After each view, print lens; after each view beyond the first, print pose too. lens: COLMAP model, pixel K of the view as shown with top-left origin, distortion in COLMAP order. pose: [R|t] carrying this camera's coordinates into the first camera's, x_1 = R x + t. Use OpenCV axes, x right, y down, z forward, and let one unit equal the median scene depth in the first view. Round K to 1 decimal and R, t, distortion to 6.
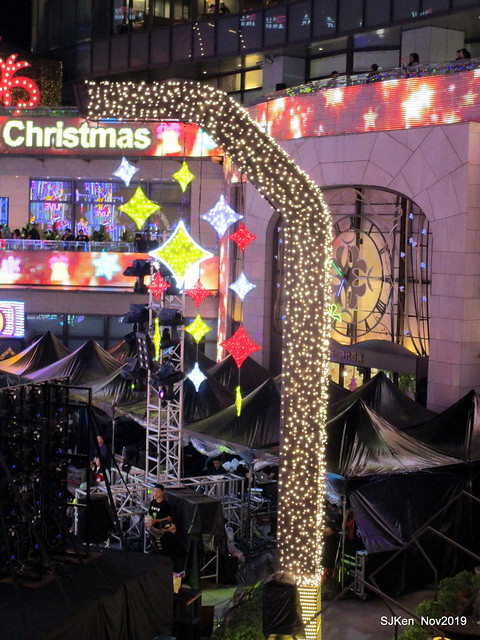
lens RADIAL K [[1145.8, 0, 235.7], [0, 1145.8, 320.0], [0, 0, 1]] dist [-0.043811, 0.000000]
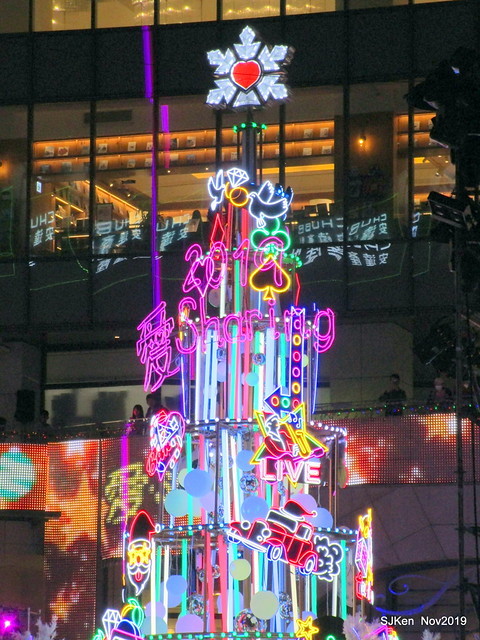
lens RADIAL K [[3008.5, 0, 238.8], [0, 3008.5, 320.2], [0, 0, 1]] dist [0.925497, 0.000000]
pose [[0.776645, 0.082139, 0.624560, -0.855353], [0.063299, 0.976268, -0.207107, 0.078781], [-0.626750, 0.200383, 0.753015, -0.205813]]
